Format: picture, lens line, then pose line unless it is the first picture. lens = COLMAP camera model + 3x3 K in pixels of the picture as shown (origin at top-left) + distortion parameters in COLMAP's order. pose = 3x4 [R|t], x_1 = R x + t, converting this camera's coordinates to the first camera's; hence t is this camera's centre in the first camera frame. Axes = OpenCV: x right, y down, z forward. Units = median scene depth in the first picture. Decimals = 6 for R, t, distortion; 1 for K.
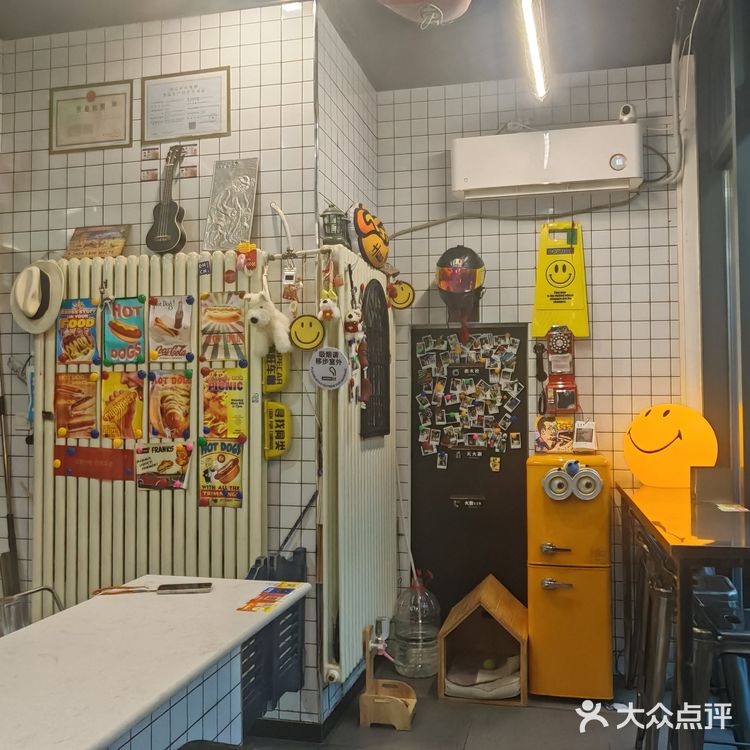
lens RADIAL K [[797.4, 0, 374.9], [0, 797.4, 374.2], [0, 0, 1]] dist [-0.026932, 0.000000]
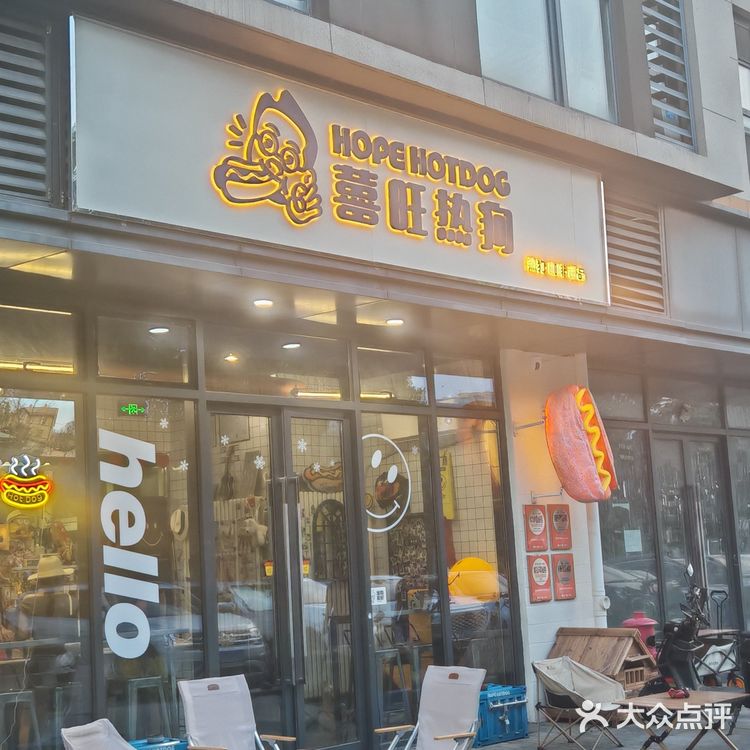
lens RADIAL K [[1360.6, 0, 374.9], [0, 1360.6, 375.0], [0, 0, 1]] dist [-0.042337, 0.000000]
pose [[0.863098, -0.121342, -0.490243, 1.872173], [0.074508, 0.990679, -0.114031, -0.038864], [0.499510, 0.061893, 0.864094, -1.929539]]
